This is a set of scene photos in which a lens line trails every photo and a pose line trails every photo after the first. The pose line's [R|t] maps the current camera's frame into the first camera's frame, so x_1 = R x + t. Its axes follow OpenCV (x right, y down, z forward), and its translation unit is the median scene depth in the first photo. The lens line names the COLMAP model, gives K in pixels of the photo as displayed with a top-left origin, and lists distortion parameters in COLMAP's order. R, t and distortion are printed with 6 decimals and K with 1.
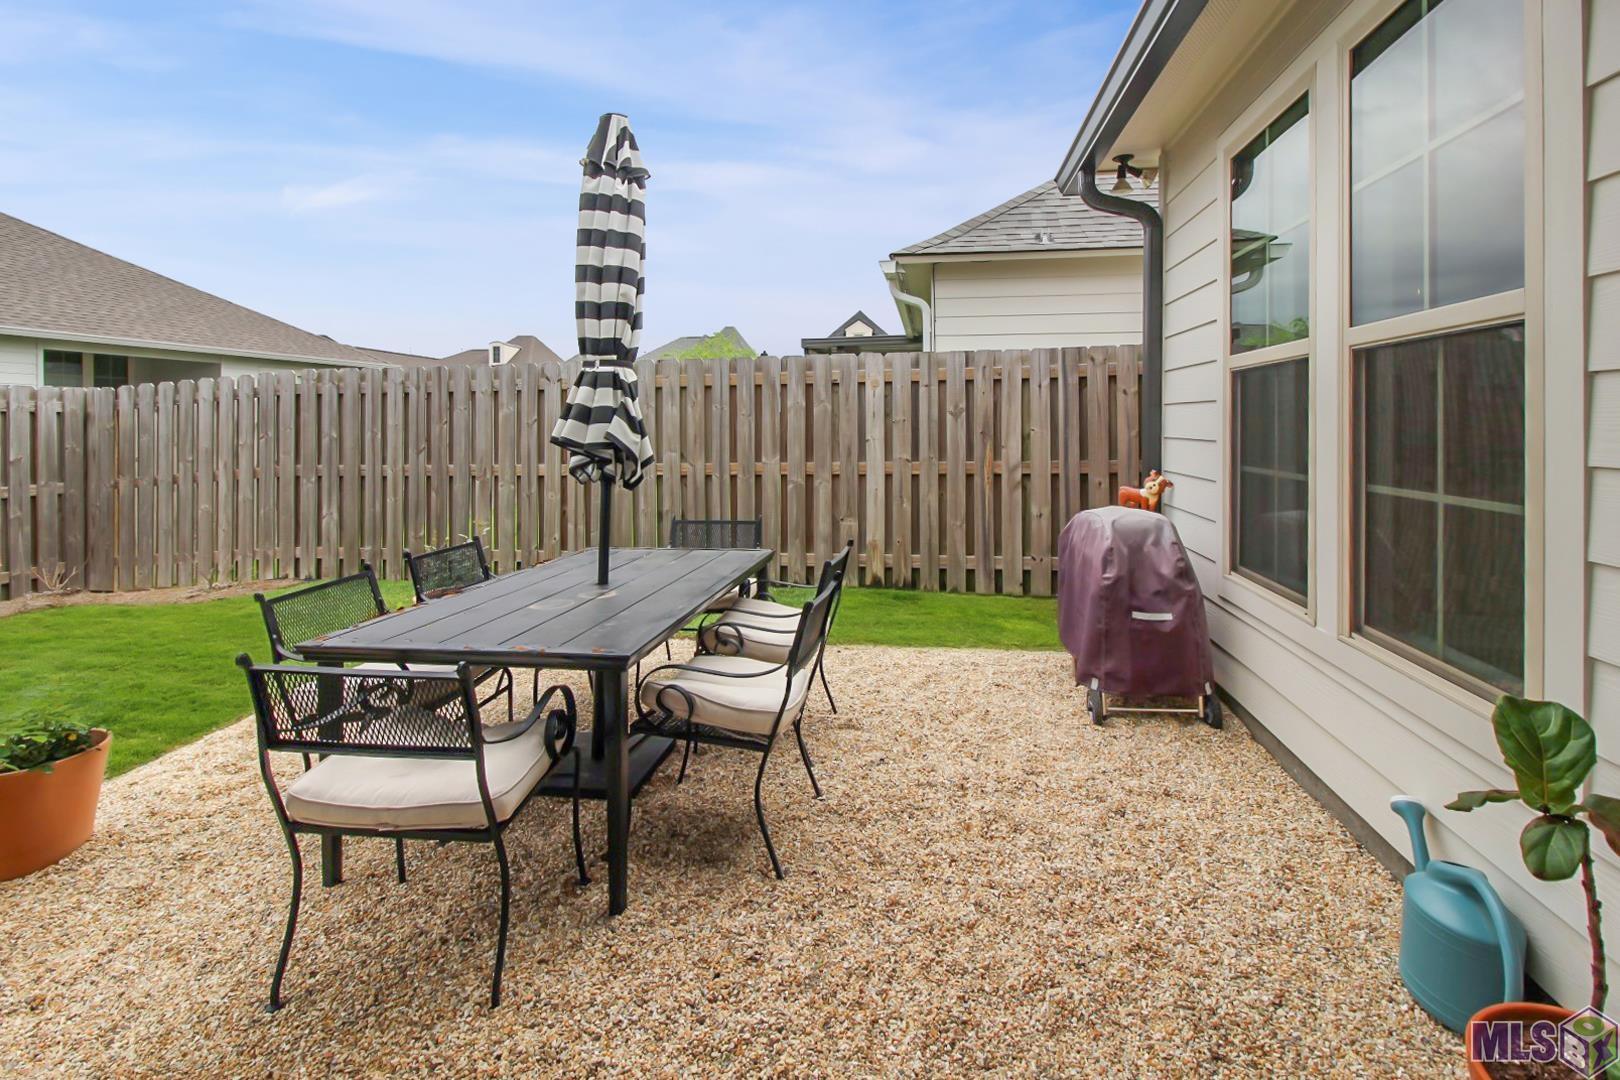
lens RADIAL K [[750.0, 0, 810.9], [0, 750.0, 426.8], [0, 0, 1]] dist [0.014610, -0.000360]
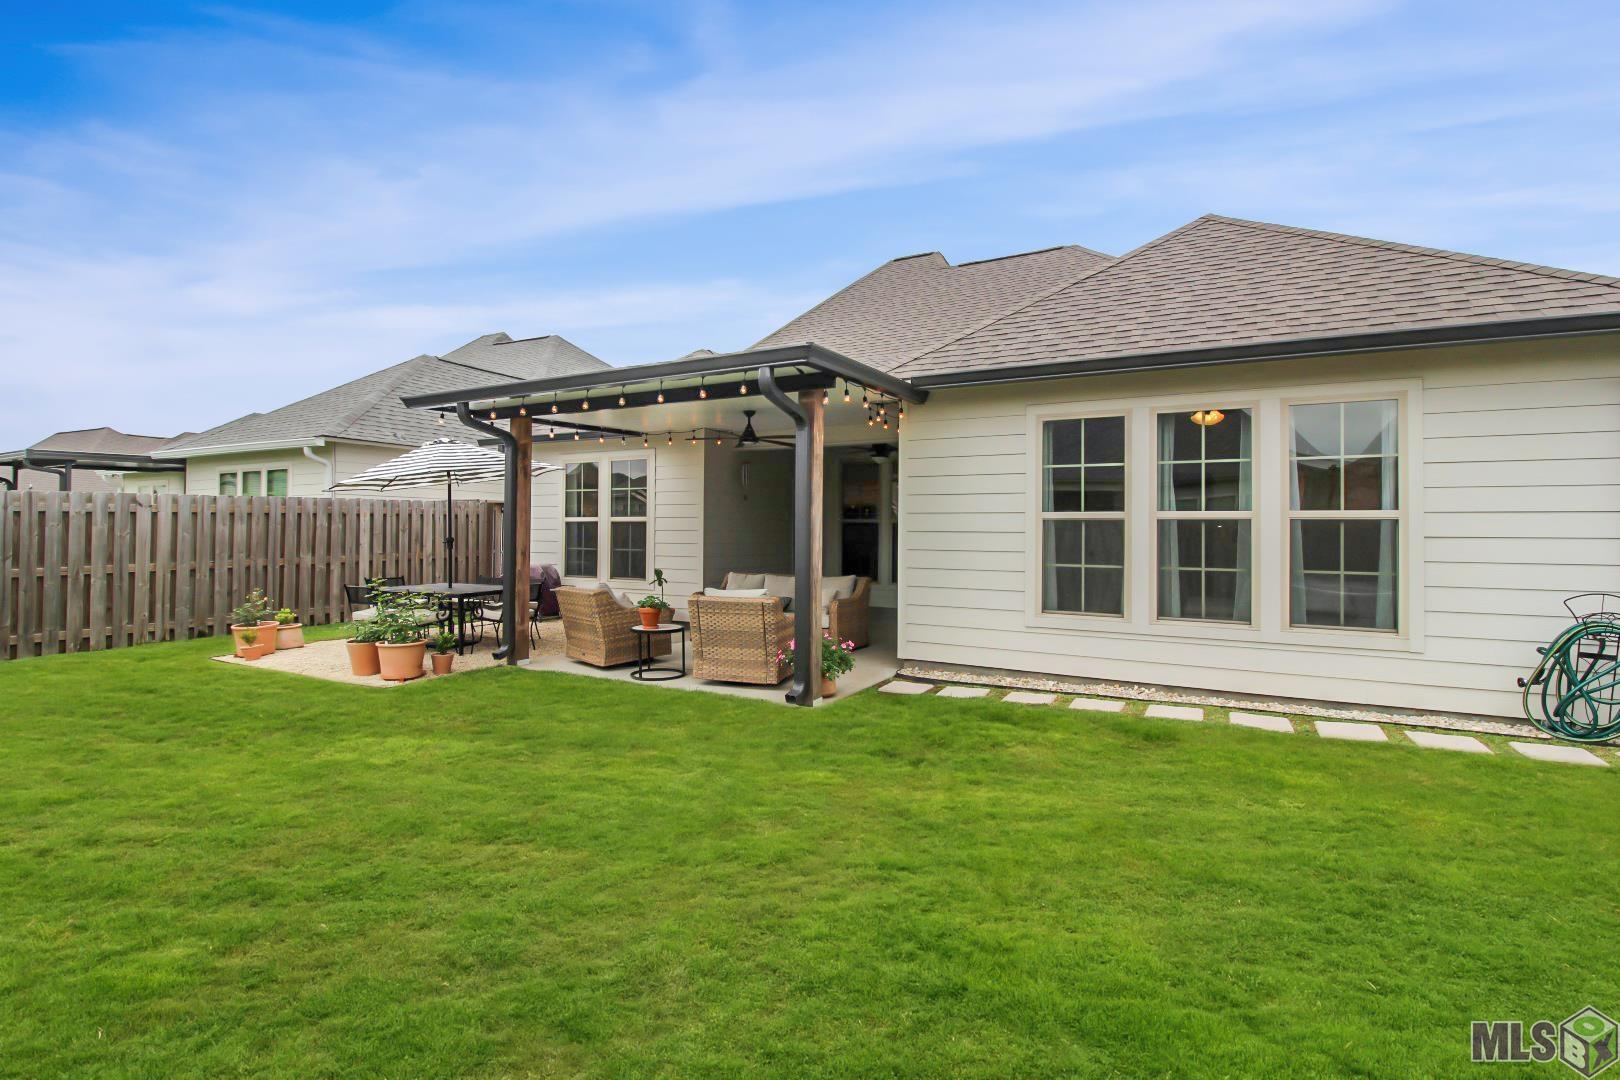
lens RADIAL K [[776.7, 0, 814.5], [0, 776.7, 531.6], [0, 0, 1]] dist [-0.001282, -0.000677]
pose [[0.319790, 0.000861, 0.947488, -1.504397], [-0.001036, 0.999999, -0.000559, -0.014680], [-0.947488, -0.000802, 0.319790, -0.778142]]
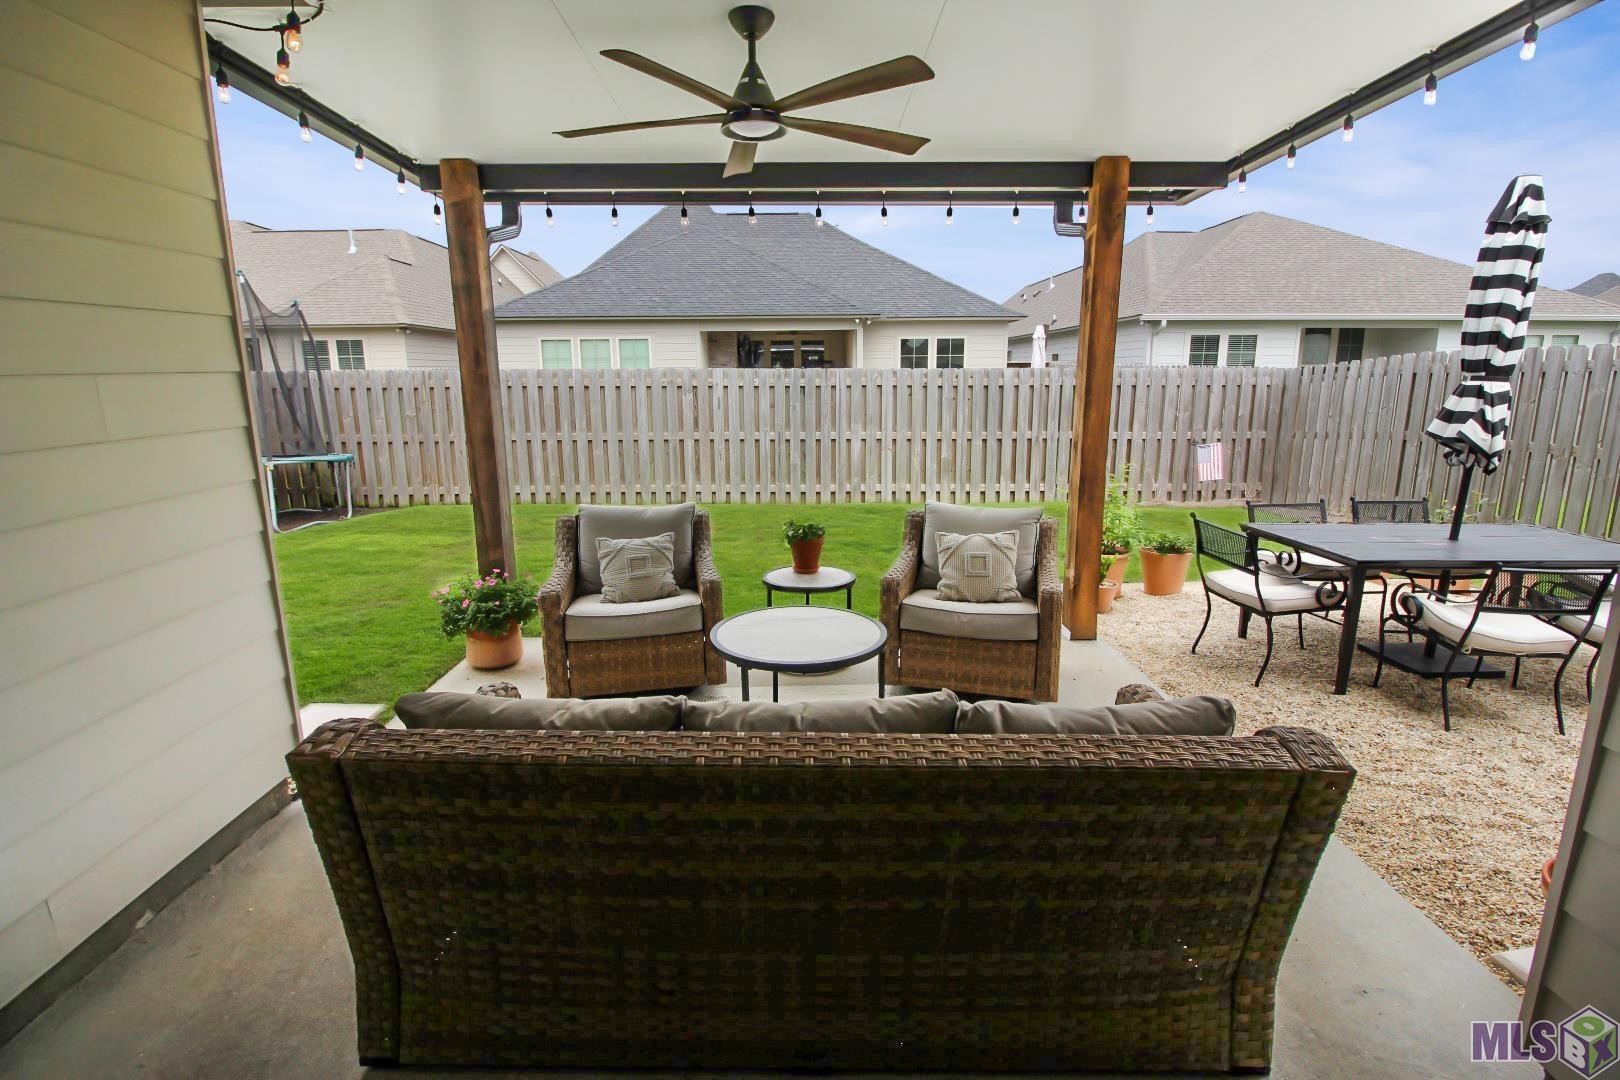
lens RADIAL K [[776.7, 0, 814.5], [0, 776.7, 531.6], [0, 0, 1]] dist [-0.001282, -0.000677]
pose [[0.184197, 0.197260, -0.962891, 0.454977], [-0.001721, 0.979717, 0.200378, -0.046680], [0.982888, -0.035252, 0.180800, -0.214308]]
